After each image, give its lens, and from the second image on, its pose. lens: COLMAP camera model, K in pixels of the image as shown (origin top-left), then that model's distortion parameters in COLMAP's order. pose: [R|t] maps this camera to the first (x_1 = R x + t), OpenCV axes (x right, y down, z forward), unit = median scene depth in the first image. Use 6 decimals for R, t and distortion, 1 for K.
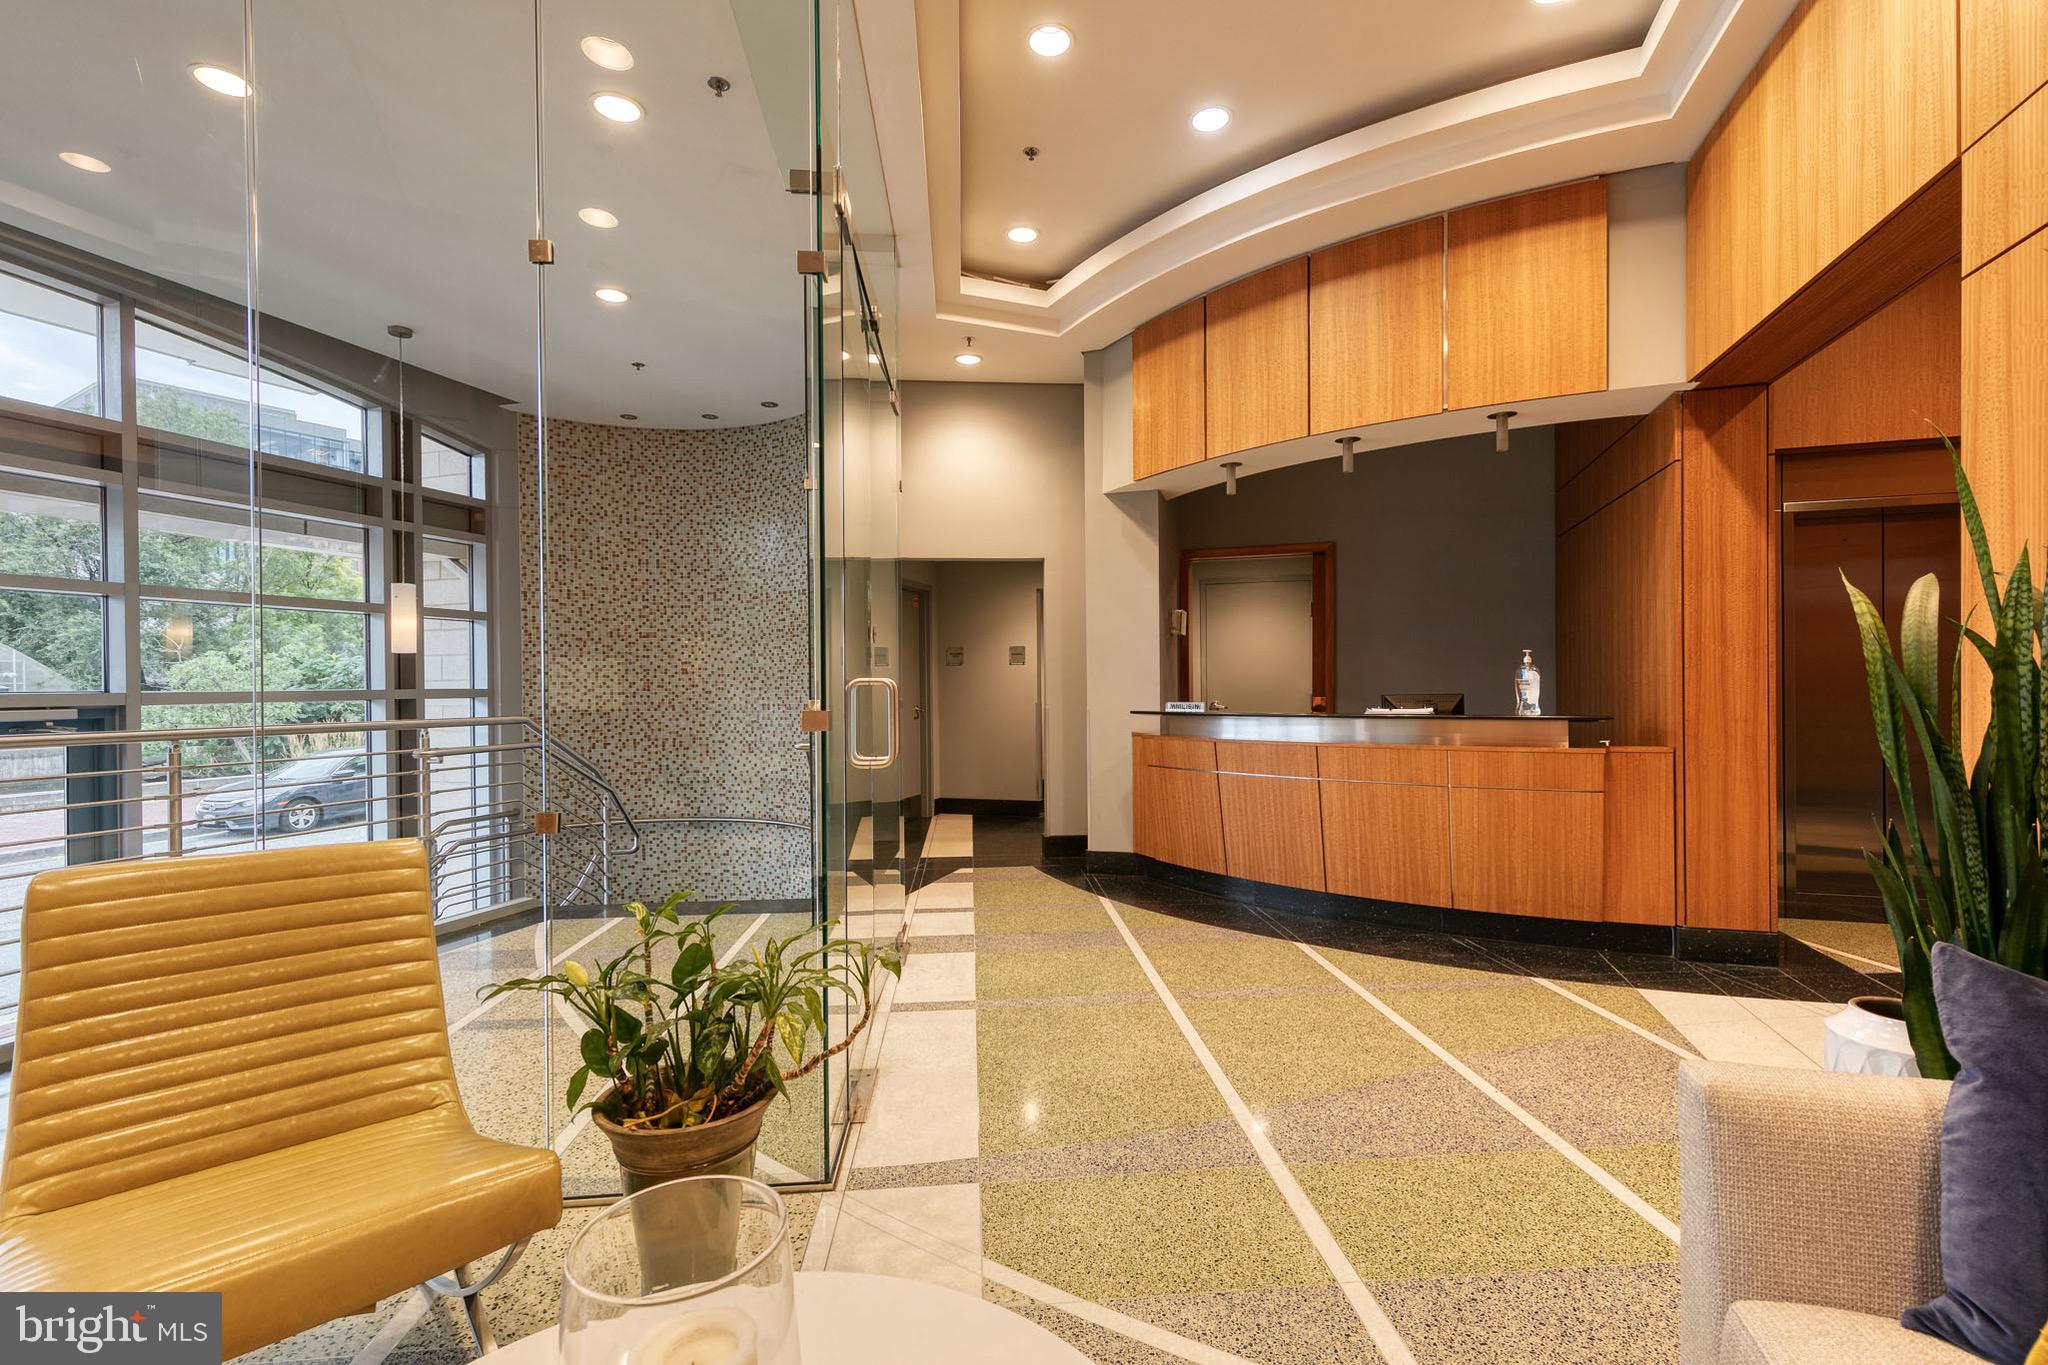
lens RADIAL K [[947.2, 0, 1084.8], [0, 947.2, 689.5], [0, 0, 1]] dist [-0.000569, -0.000156]
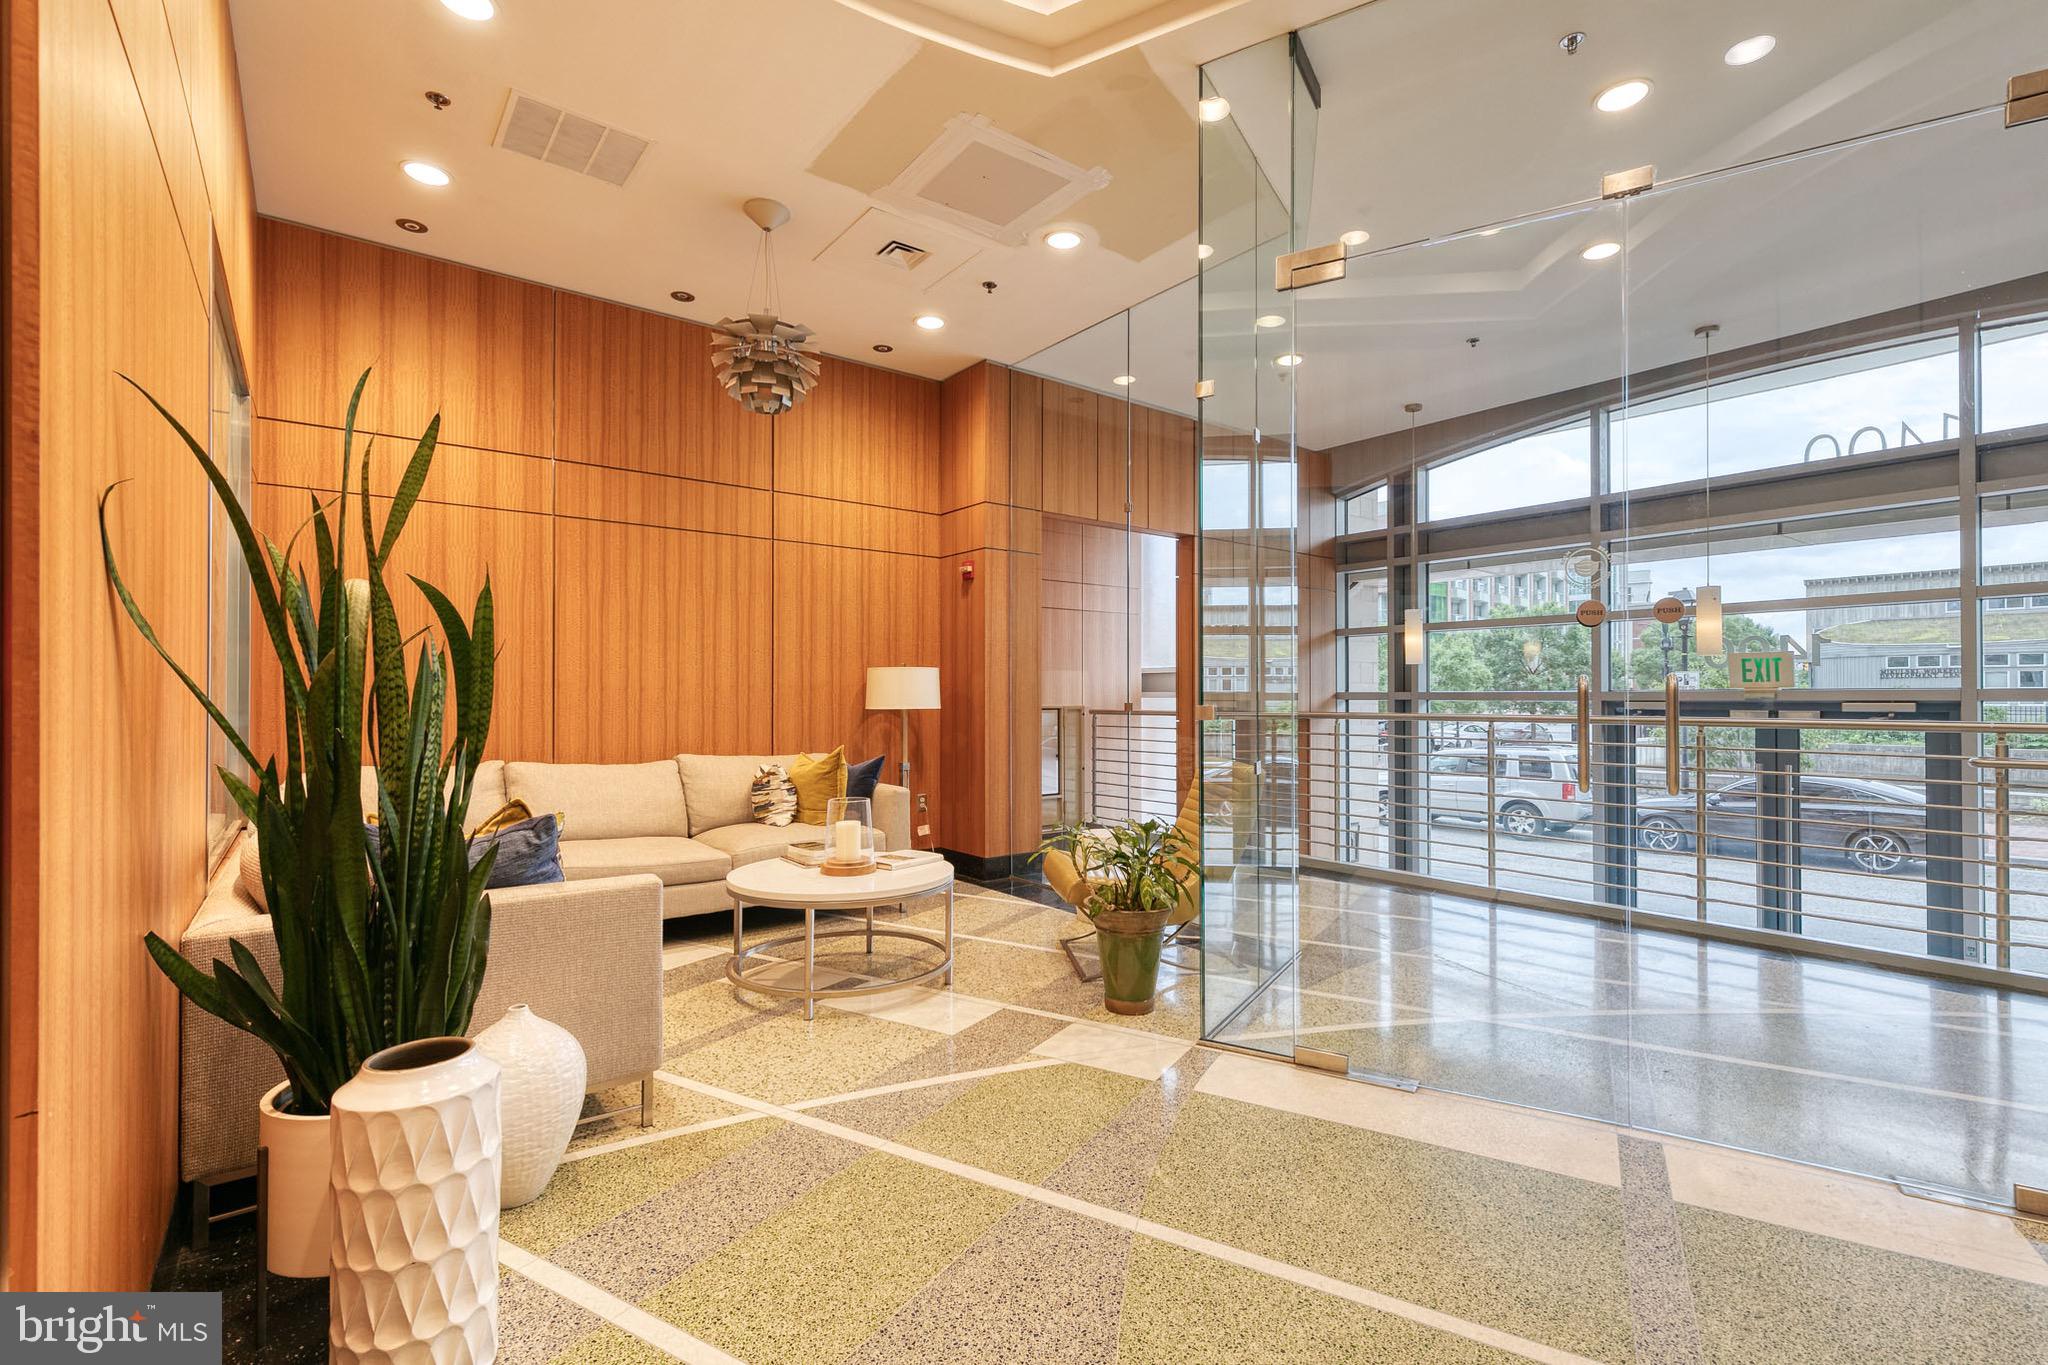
lens RADIAL K [[924.7, 0, 1043.0], [0, 924.7, 687.4], [0, 0, 1]] dist [0.010496, -0.000094]
pose [[-0.607650, 0.011520, -0.794121, 0.754280], [0.013005, 0.999905, 0.004554, -0.021400], [0.794098, -0.007560, -0.607742, 1.265023]]
